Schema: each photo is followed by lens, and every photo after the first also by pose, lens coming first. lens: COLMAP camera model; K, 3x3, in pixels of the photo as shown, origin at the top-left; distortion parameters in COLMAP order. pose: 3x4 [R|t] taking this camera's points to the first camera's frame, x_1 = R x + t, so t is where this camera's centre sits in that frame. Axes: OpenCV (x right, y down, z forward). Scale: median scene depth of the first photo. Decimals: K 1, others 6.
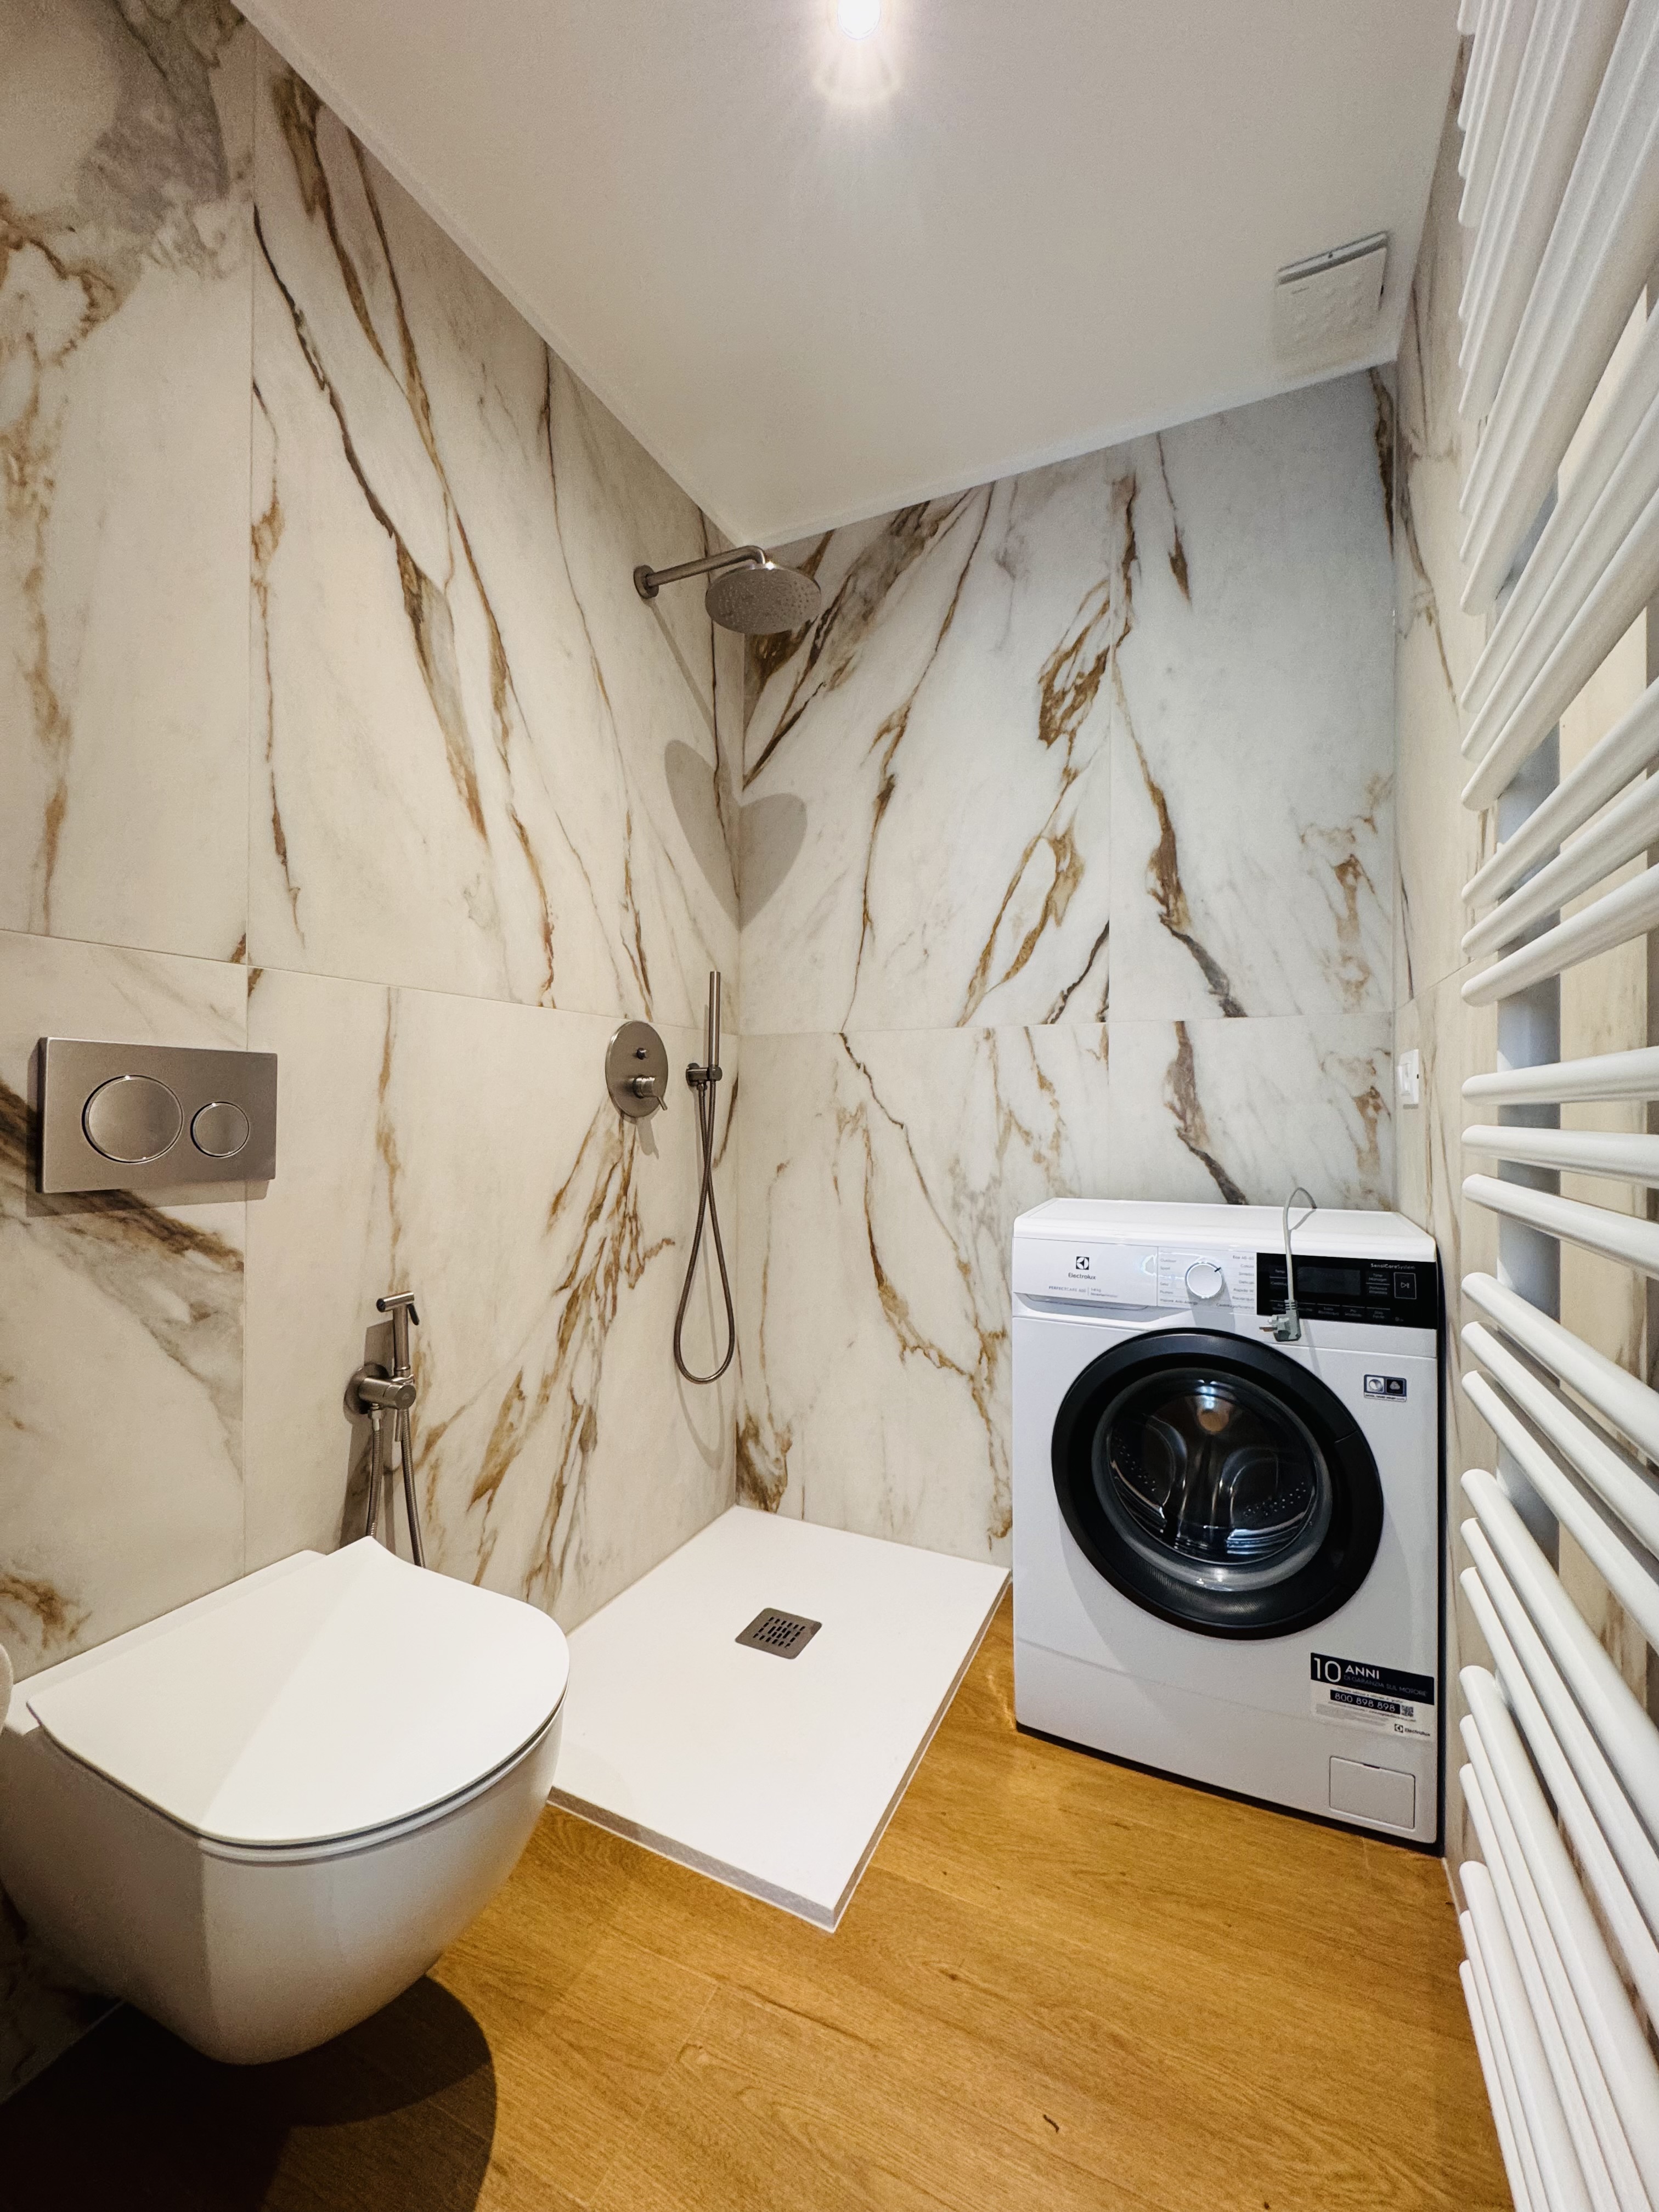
lens RADIAL K [[880.7, 0, 825.4], [0, 880.7, 1105.3], [0, 0, 1]] dist [-0.000366, -0.000195]
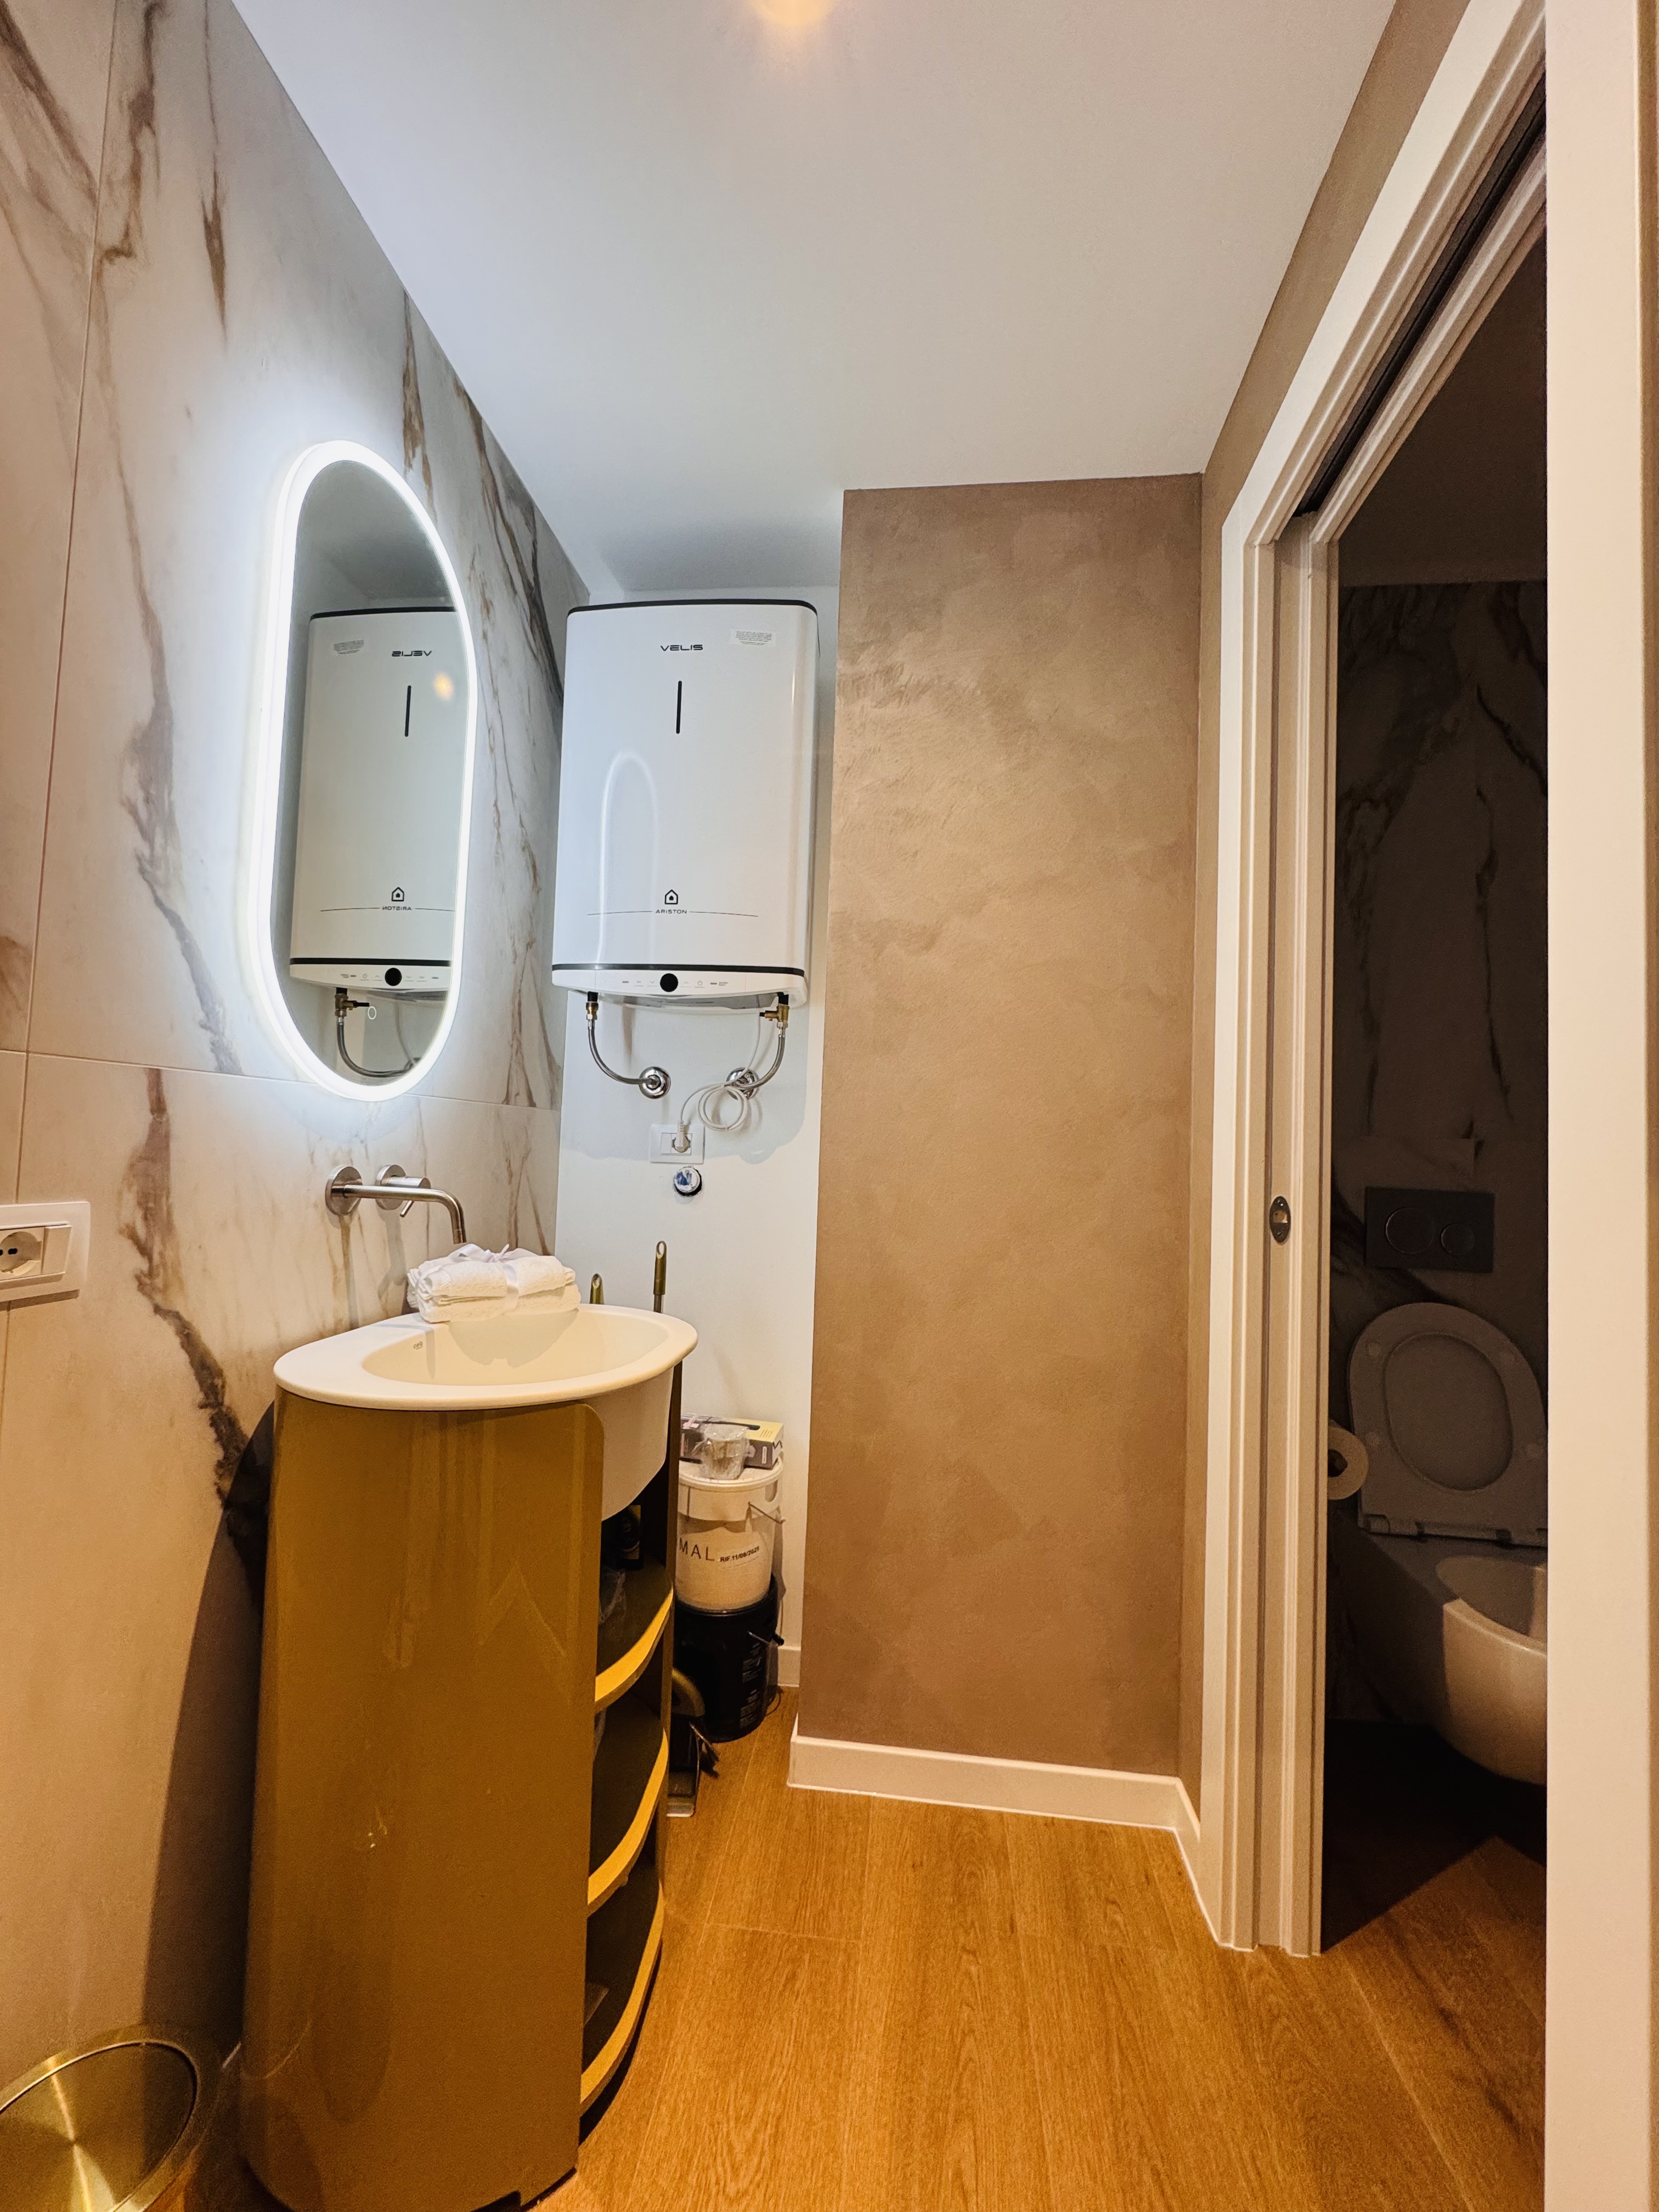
lens RADIAL K [[880.7, 0, 825.4], [0, 880.7, 1112.6], [0, 0, 1]] dist [-0.000366, -0.000195]
pose [[0.324787, -0.031626, -0.945258, 0.568147], [-0.032174, 0.998493, -0.044462, -0.107897], [0.945240, 0.044854, 0.323280, -0.762975]]
